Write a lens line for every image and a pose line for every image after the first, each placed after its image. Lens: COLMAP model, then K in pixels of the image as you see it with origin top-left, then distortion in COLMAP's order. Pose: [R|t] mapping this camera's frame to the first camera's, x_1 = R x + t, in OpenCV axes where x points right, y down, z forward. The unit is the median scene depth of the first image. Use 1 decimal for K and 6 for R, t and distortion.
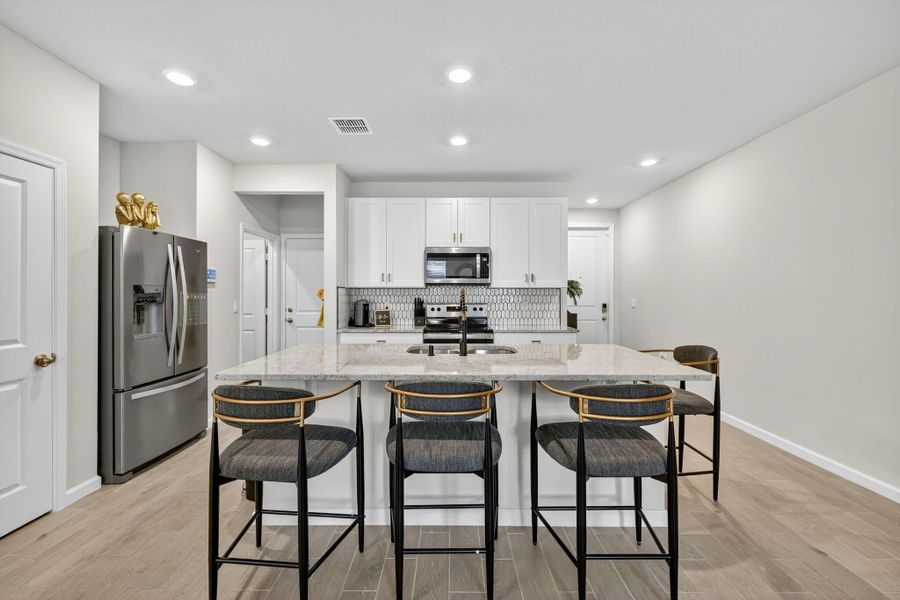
lens RADIAL K [[379.2, 0, 449.3], [0, 379.2, 294.7], [0, 0, 1]] dist [-0.000667, 0.000015]
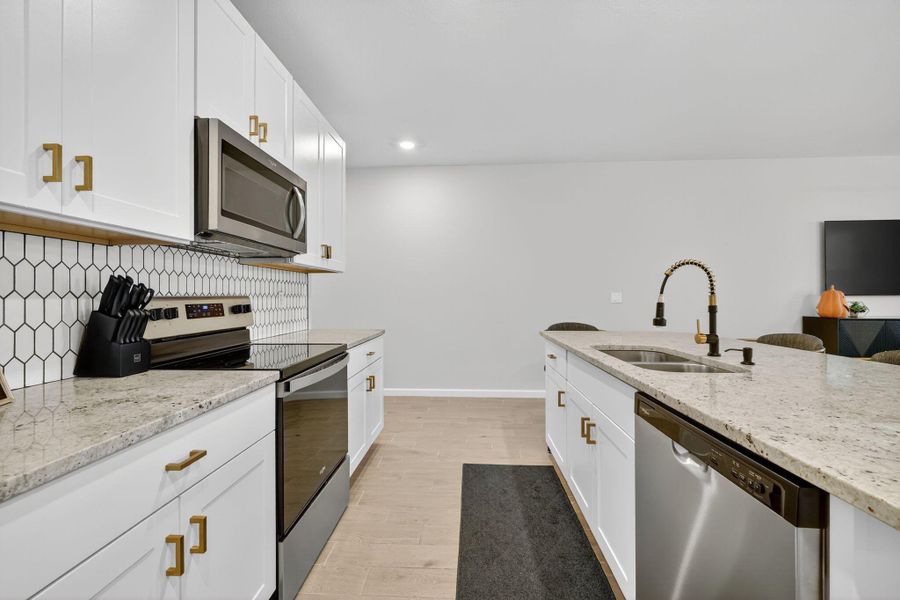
lens RADIAL K [[379.2, 0, 449.3], [0, 379.2, 294.7], [0, 0, 1]] dist [-0.000667, 0.000015]
pose [[0.046971, 0.004915, 0.998884, -0.372187], [0.004896, 0.999975, -0.005151, 0.025909], [-0.998884, 0.005132, 0.046946, 0.780668]]
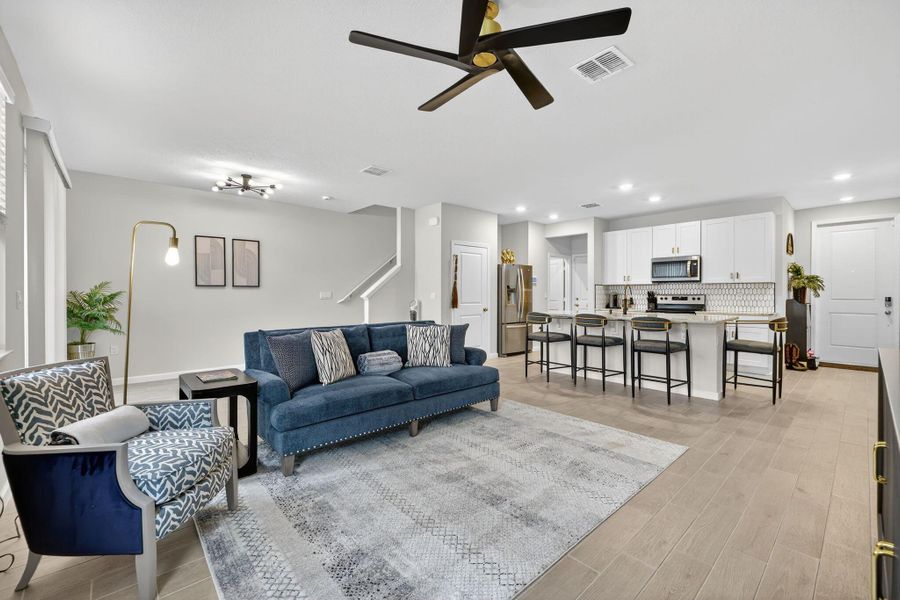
lens RADIAL K [[379.2, 0, 449.3], [0, 379.2, 294.7], [0, 0, 1]] dist [-0.000667, 0.000015]
pose [[0.673875, 0.001334, -0.738844, 0.528379], [0.000438, 0.999997, 0.002204, 0.020883], [0.738845, -0.001809, 0.673873, -0.669844]]
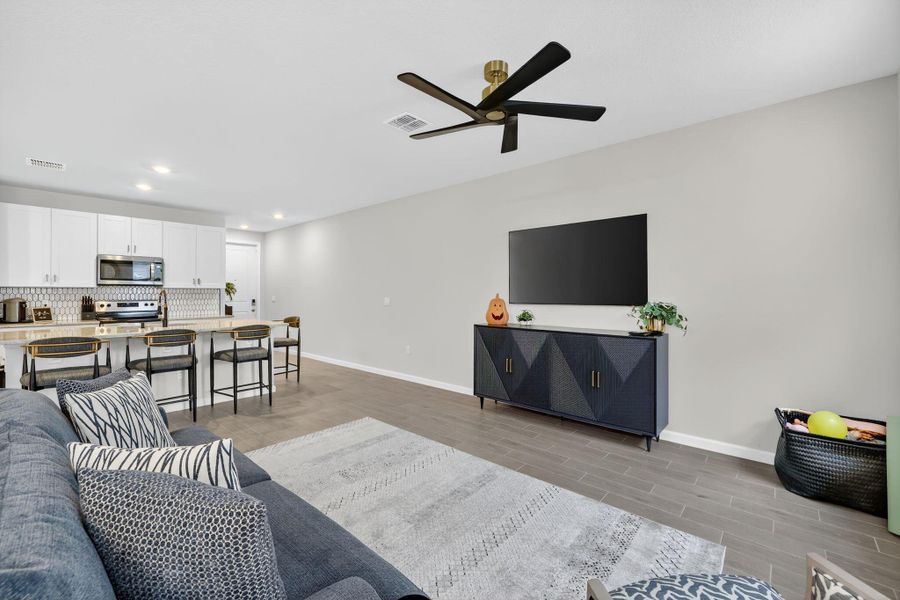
lens RADIAL K [[379.9, 0, 445.3], [0, 379.9, 287.8], [0, 0, 1]] dist [-0.001152, 0.000040]
pose [[0.668616, 0.008285, 0.743561, -0.223085], [0.001362, 0.999923, -0.012366, -0.001189], [-0.743606, 0.009281, 0.668553, -0.646059]]
